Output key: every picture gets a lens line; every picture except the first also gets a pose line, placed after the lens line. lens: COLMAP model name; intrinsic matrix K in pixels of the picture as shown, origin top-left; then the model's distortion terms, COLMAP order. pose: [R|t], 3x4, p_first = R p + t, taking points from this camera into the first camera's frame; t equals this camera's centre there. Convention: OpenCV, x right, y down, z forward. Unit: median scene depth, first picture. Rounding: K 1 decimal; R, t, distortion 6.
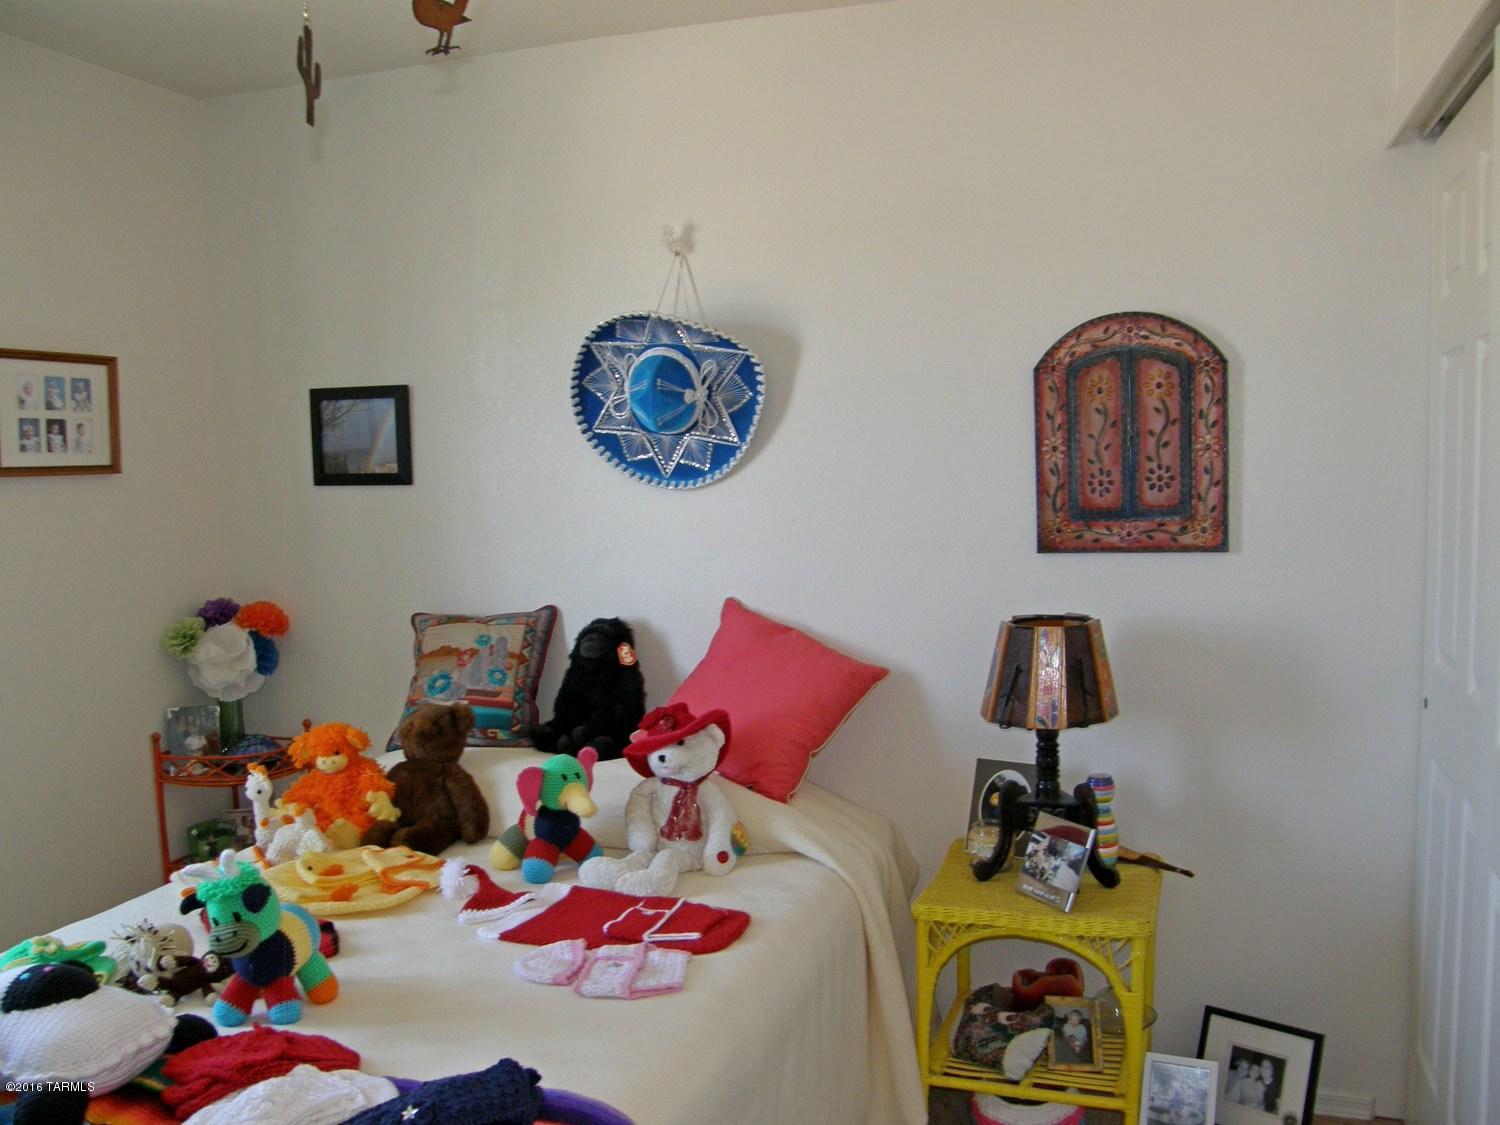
lens RADIAL K [[1276.2, 0, 753.7], [0, 1276.2, 582.3], [0, 0, 1]] dist [-0.160701, 0.142288]
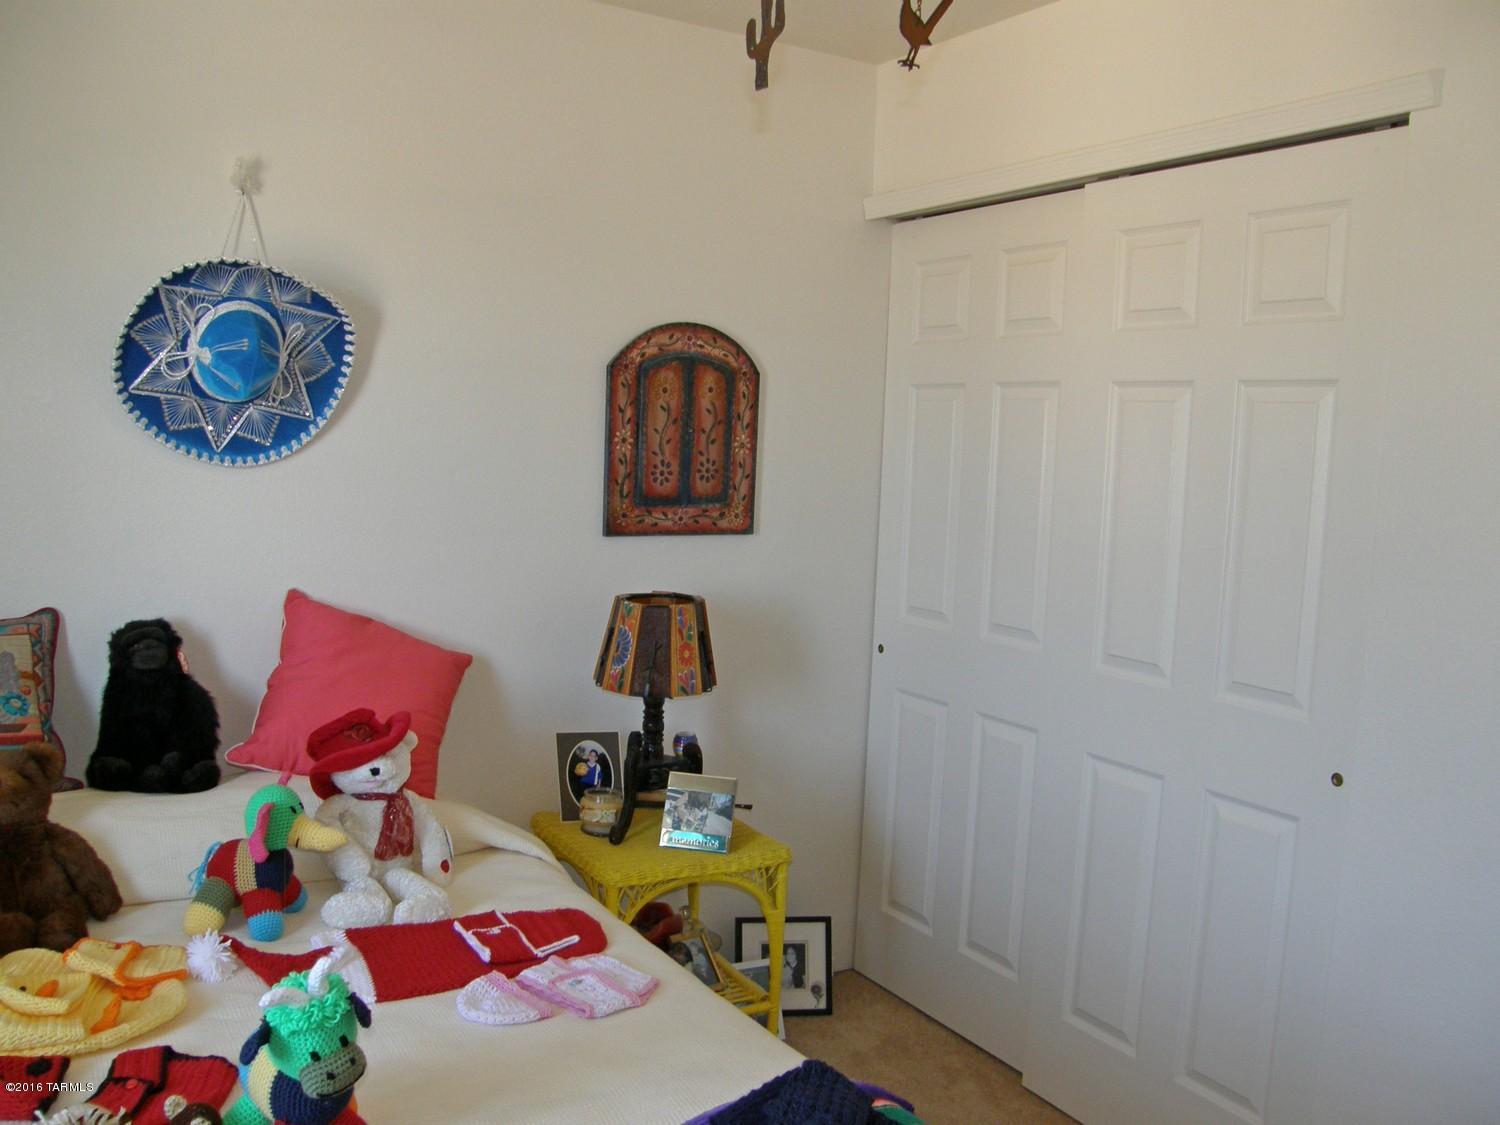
lens RADIAL K [[1276.2, 0, 753.7], [0, 1276.2, 582.3], [0, 0, 1]] dist [-0.160701, 0.142288]
pose [[0.652830, -0.037486, 0.756576, -0.526698], [0.014134, 0.999204, 0.037312, -0.023278], [-0.757372, -0.013665, 0.652840, 0.202804]]
